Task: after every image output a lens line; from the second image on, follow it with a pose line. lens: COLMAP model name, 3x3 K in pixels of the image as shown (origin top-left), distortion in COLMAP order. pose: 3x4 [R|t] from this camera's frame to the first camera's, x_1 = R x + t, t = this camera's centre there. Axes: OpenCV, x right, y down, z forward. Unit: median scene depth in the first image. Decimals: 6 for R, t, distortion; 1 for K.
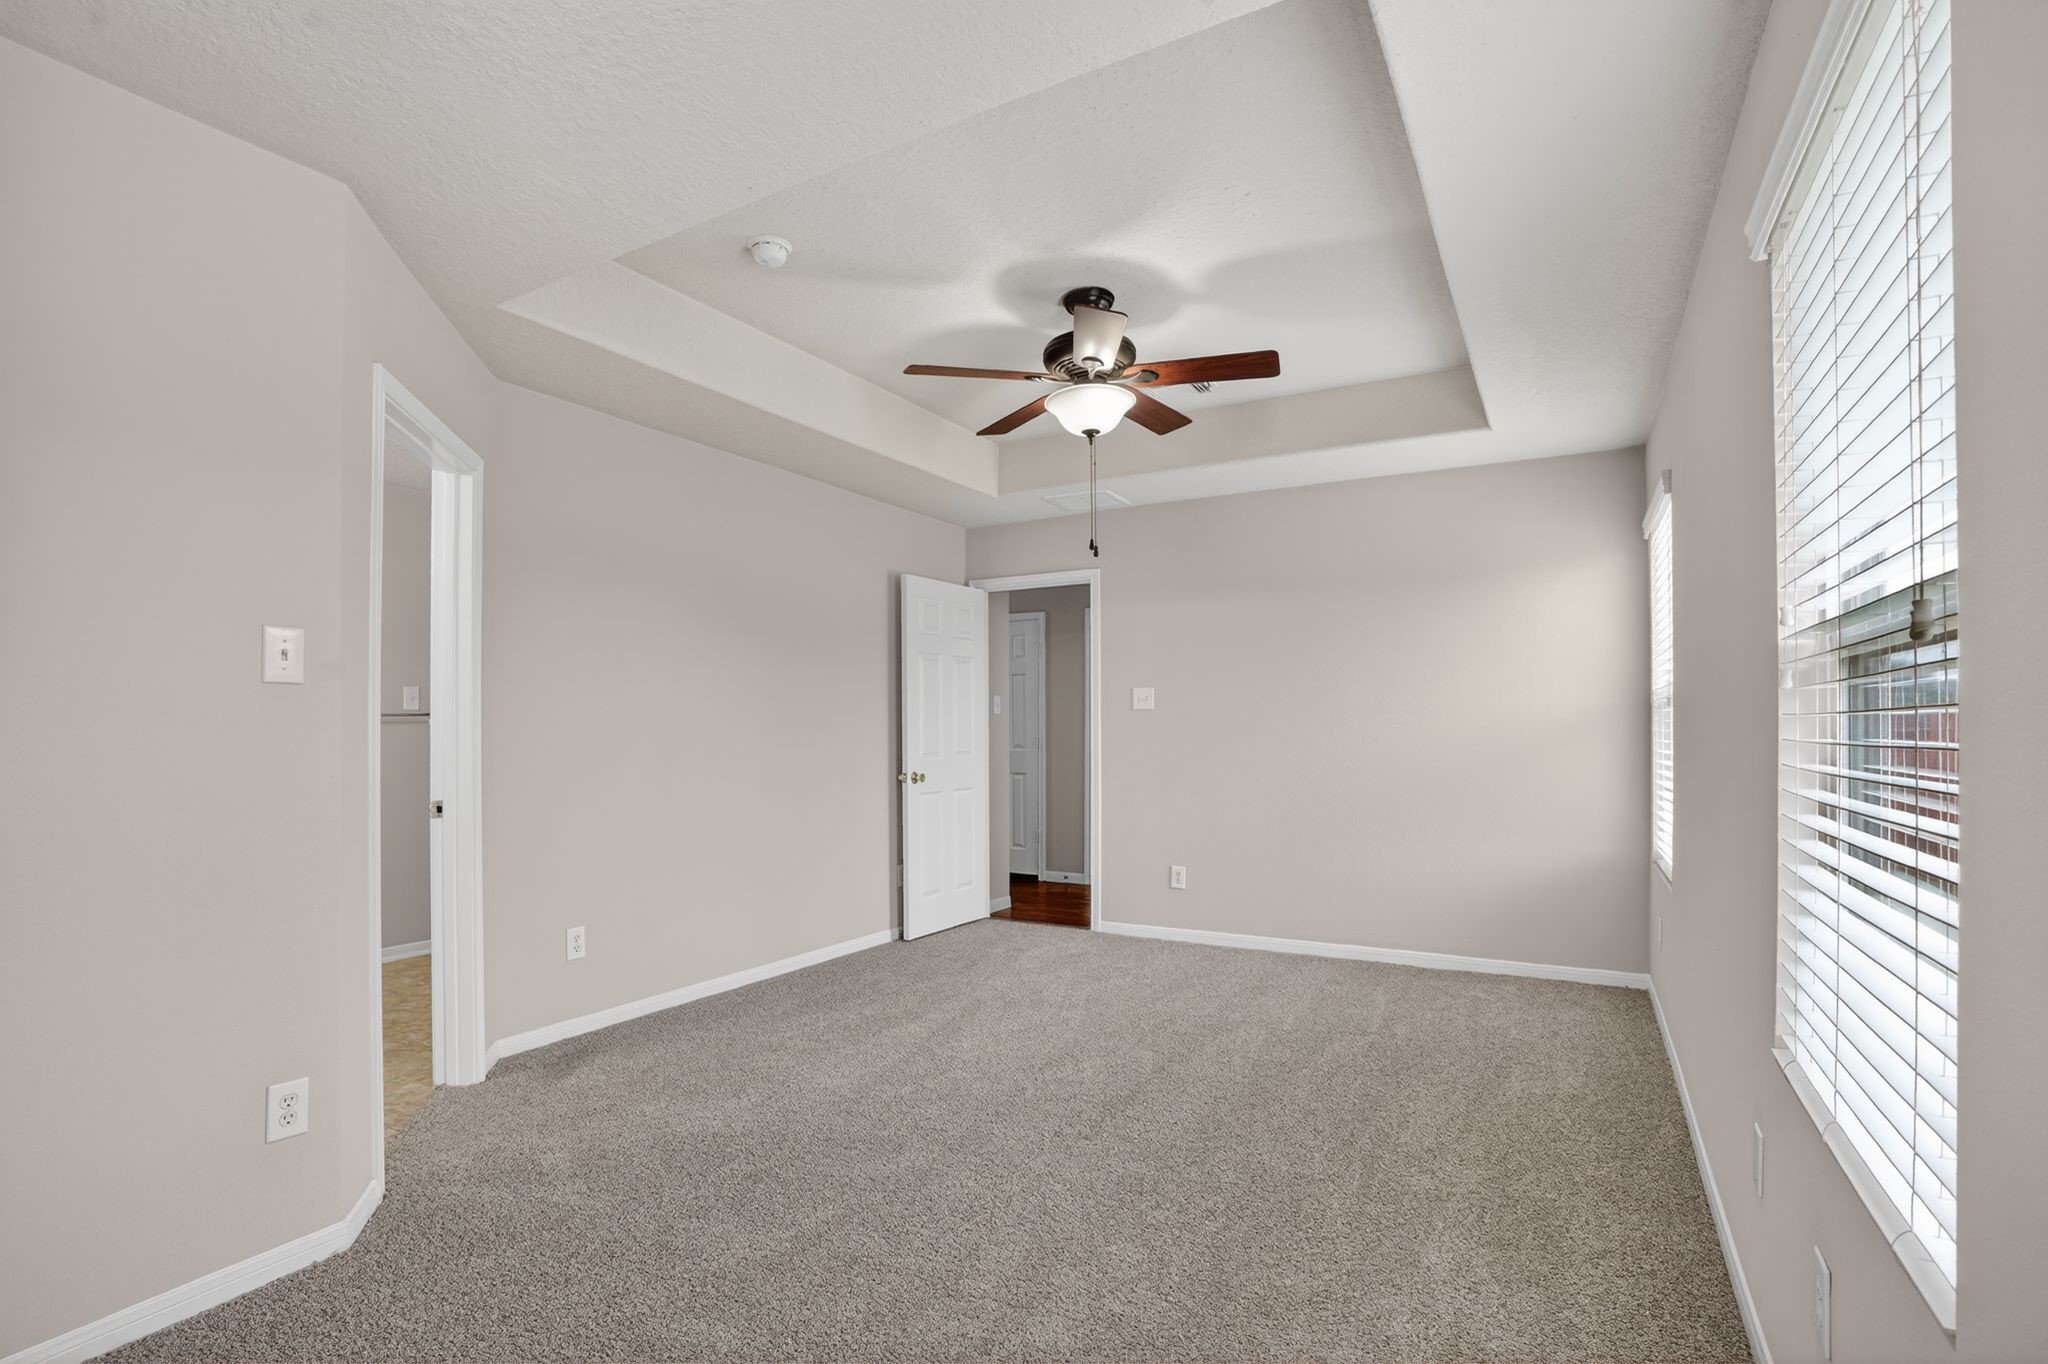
lens RADIAL K [[952.9, 0, 977.1], [0, 952.9, 728.0], [0, 0, 1]] dist [-0.056916, 0.016232]
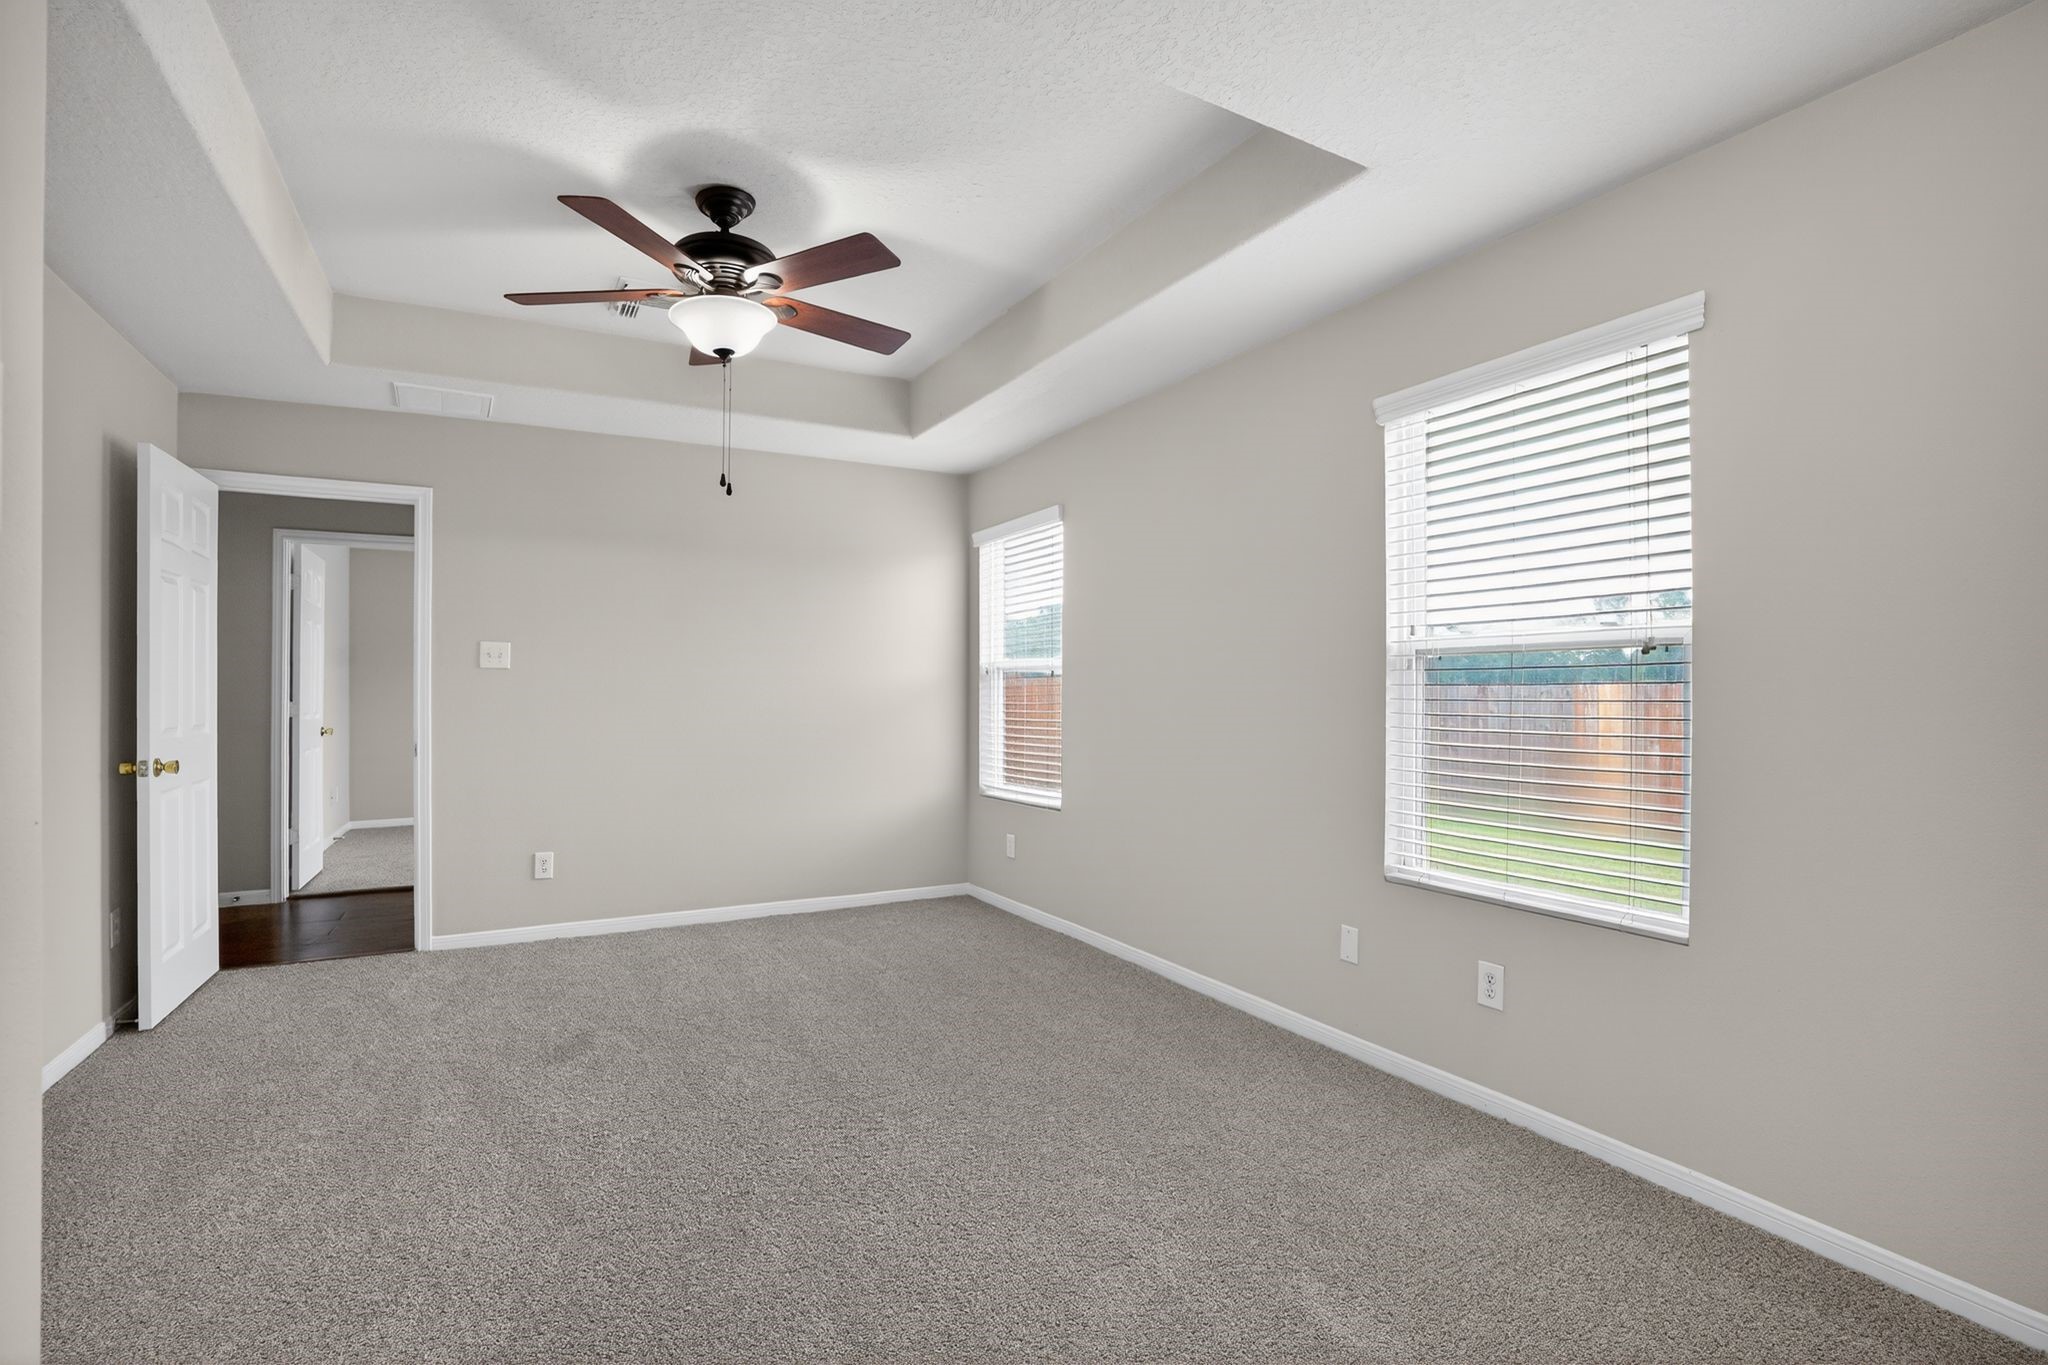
lens RADIAL K [[952.9, 0, 1024.7], [0, 952.9, 687.4], [0, 0, 1]] dist [-0.056916, 0.016232]
pose [[0.499238, 0.010021, 0.866407, -0.360385], [-0.003428, 0.999948, -0.009590, 0.003674], [-0.866458, 0.001818, 0.499246, 0.236872]]
